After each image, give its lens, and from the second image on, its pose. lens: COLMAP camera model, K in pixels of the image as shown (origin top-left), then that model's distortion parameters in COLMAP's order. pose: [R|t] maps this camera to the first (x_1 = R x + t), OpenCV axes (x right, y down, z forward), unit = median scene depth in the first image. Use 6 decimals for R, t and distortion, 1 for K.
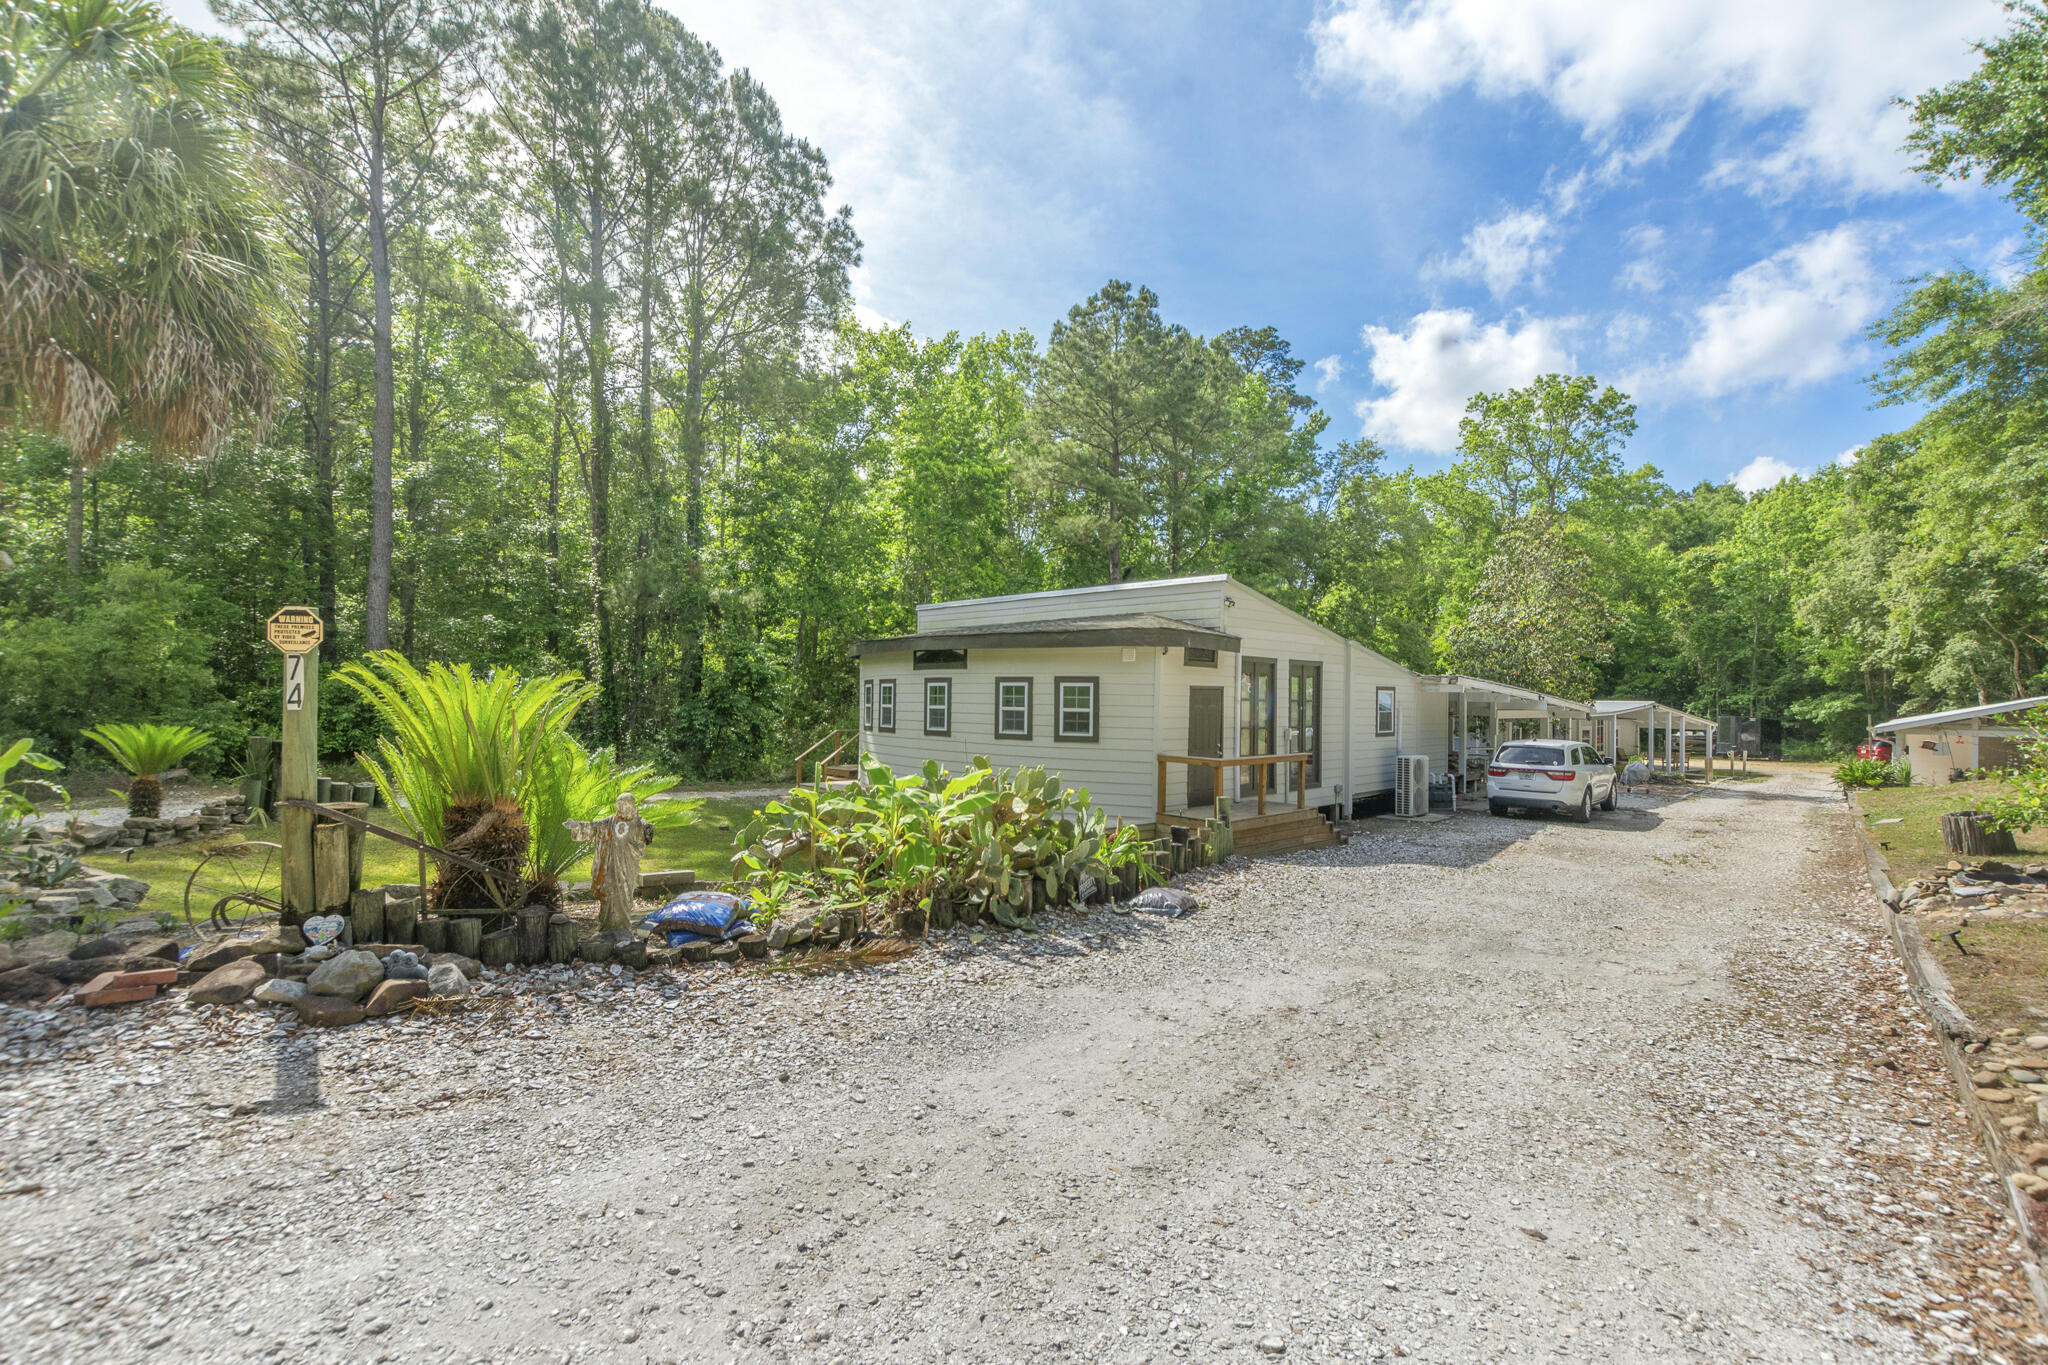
lens RADIAL K [[900.6, 0, 1022.4], [0, 900.6, 689.1], [0, 0, 1]] dist [-0.002912, 0.000283]
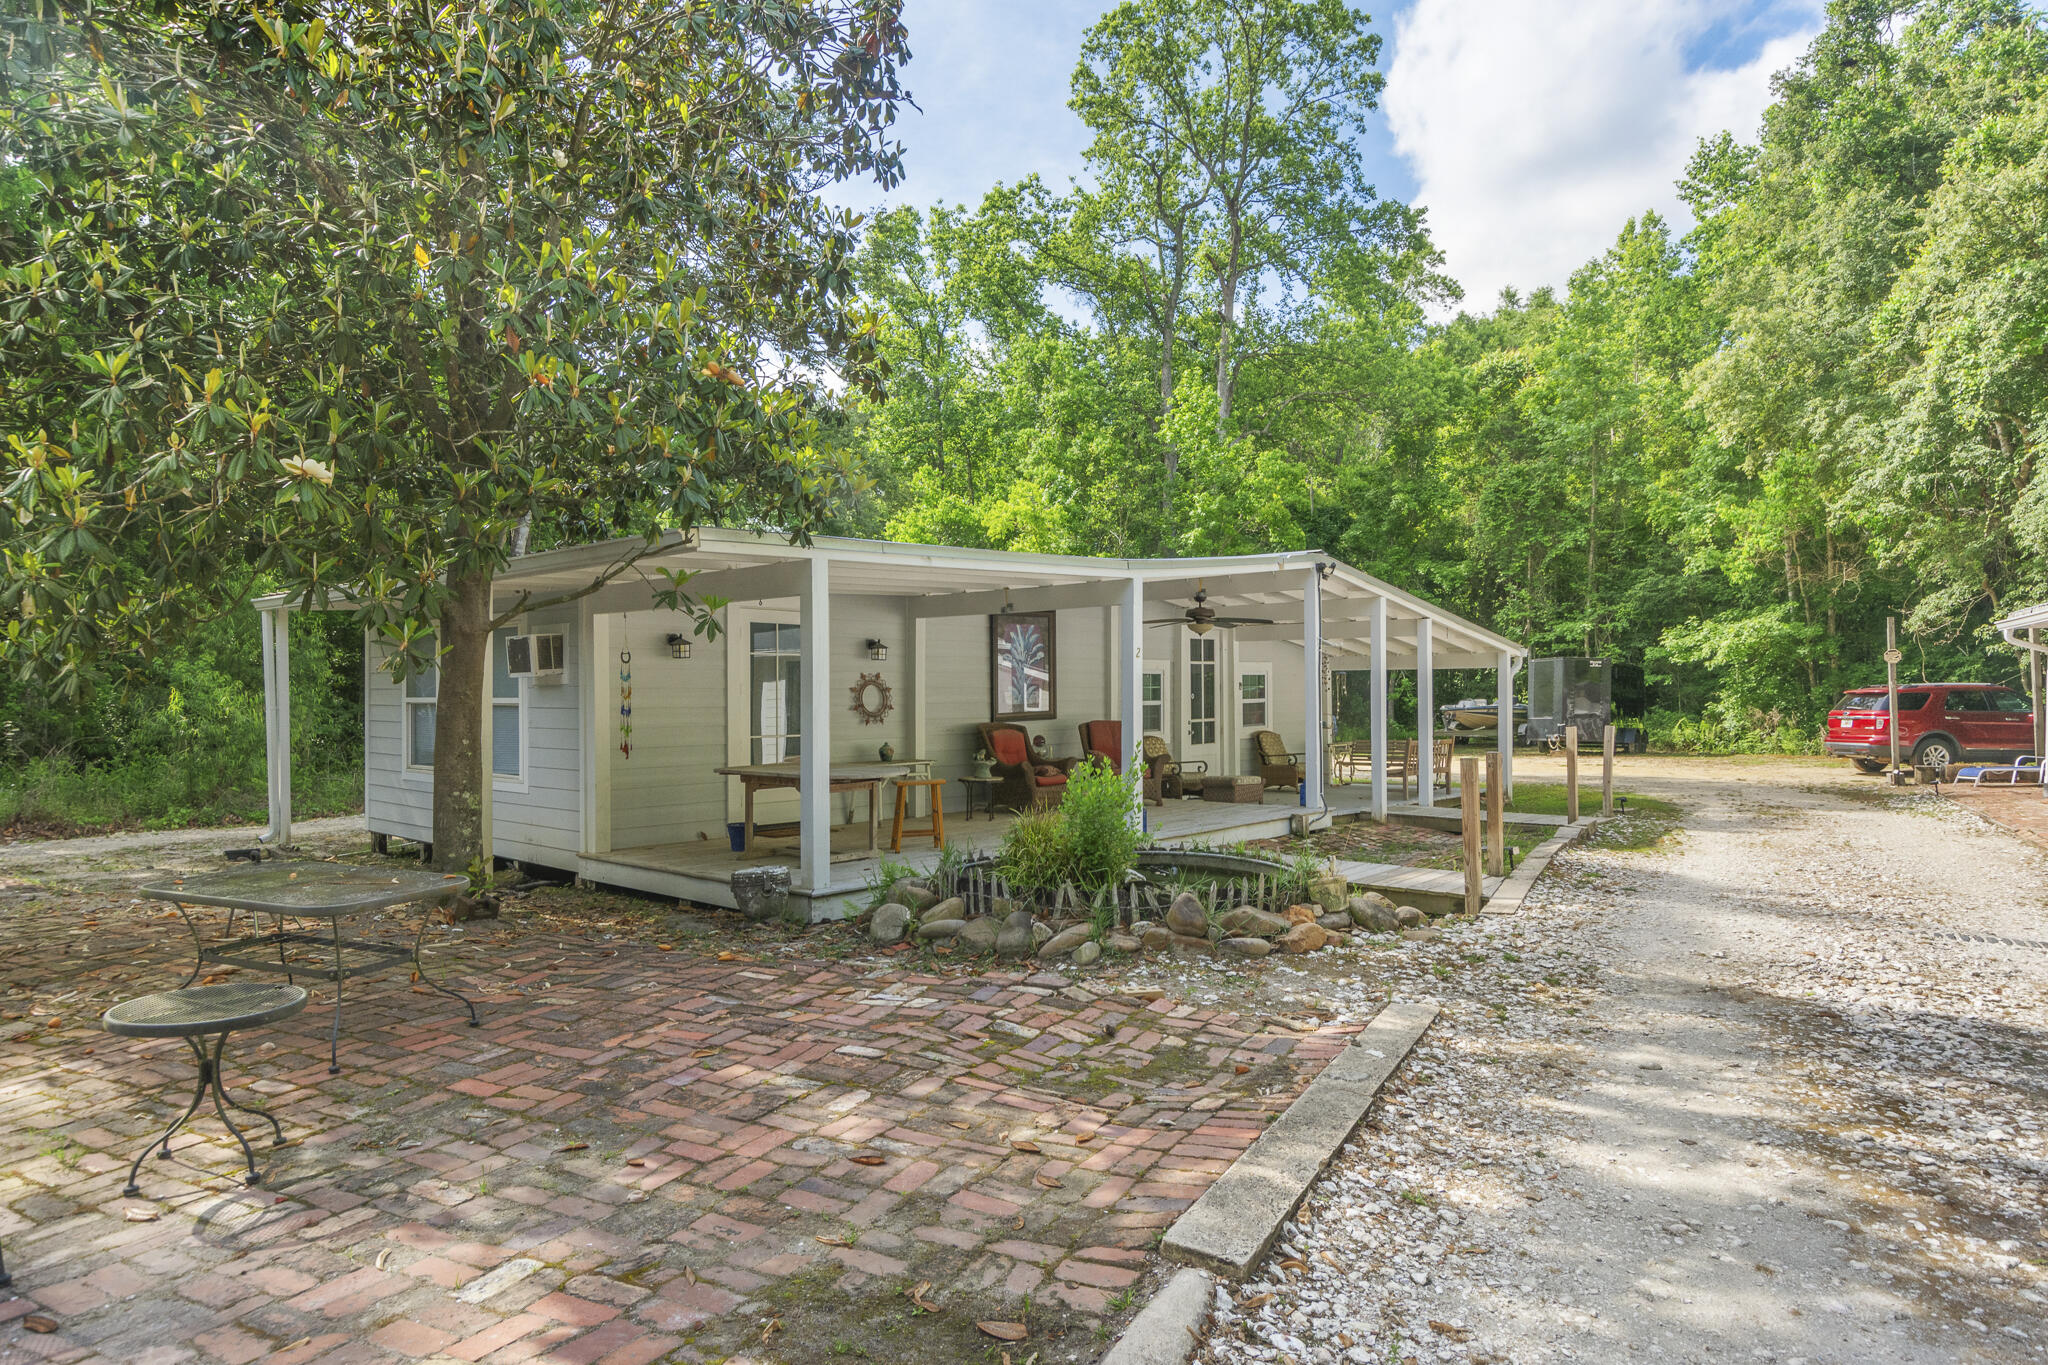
lens RADIAL K [[1236.6, 0, 1022.8], [0, 1236.6, 685.7], [0, 0, 1]] dist [0.003518, 0.000317]
pose [[0.964454, -0.016755, 0.263720, 0.547883], [0.015367, 0.999855, 0.007328, 0.053546], [-0.263805, -0.003015, 0.964571, 0.704525]]
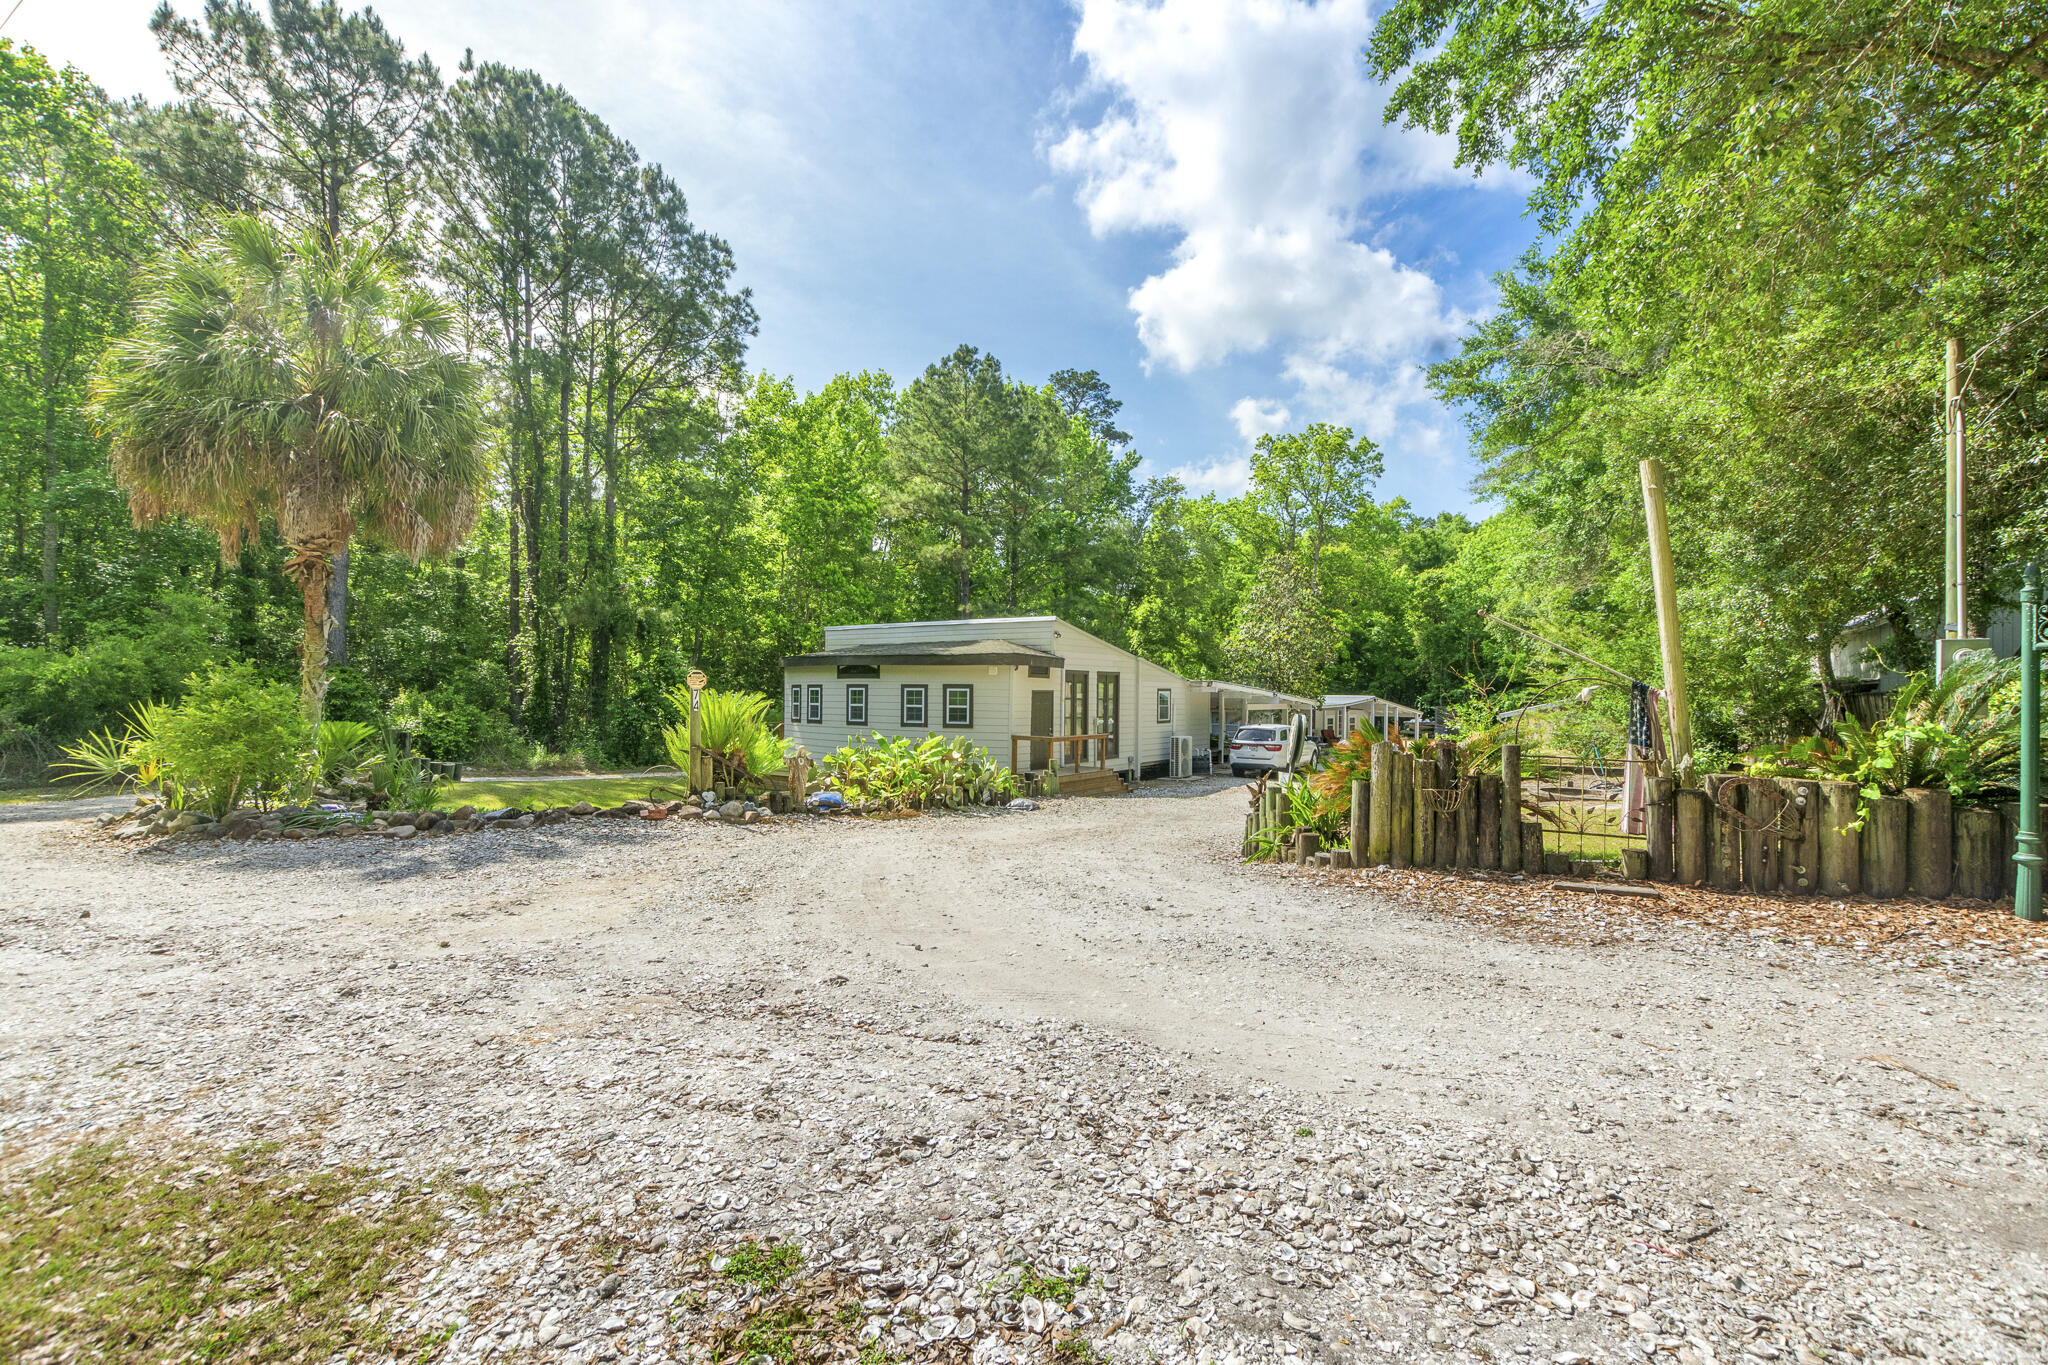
lens RADIAL K [[900.6, 0, 1025.1], [0, 900.6, 693.0], [0, 0, 1]] dist [-0.002912, 0.000283]
pose [[0.982438, -0.003315, 0.186562, -0.045037], [0.001264, 0.999938, 0.011108, -0.006491], [-0.186587, -0.010677, 0.982380, -0.203028]]
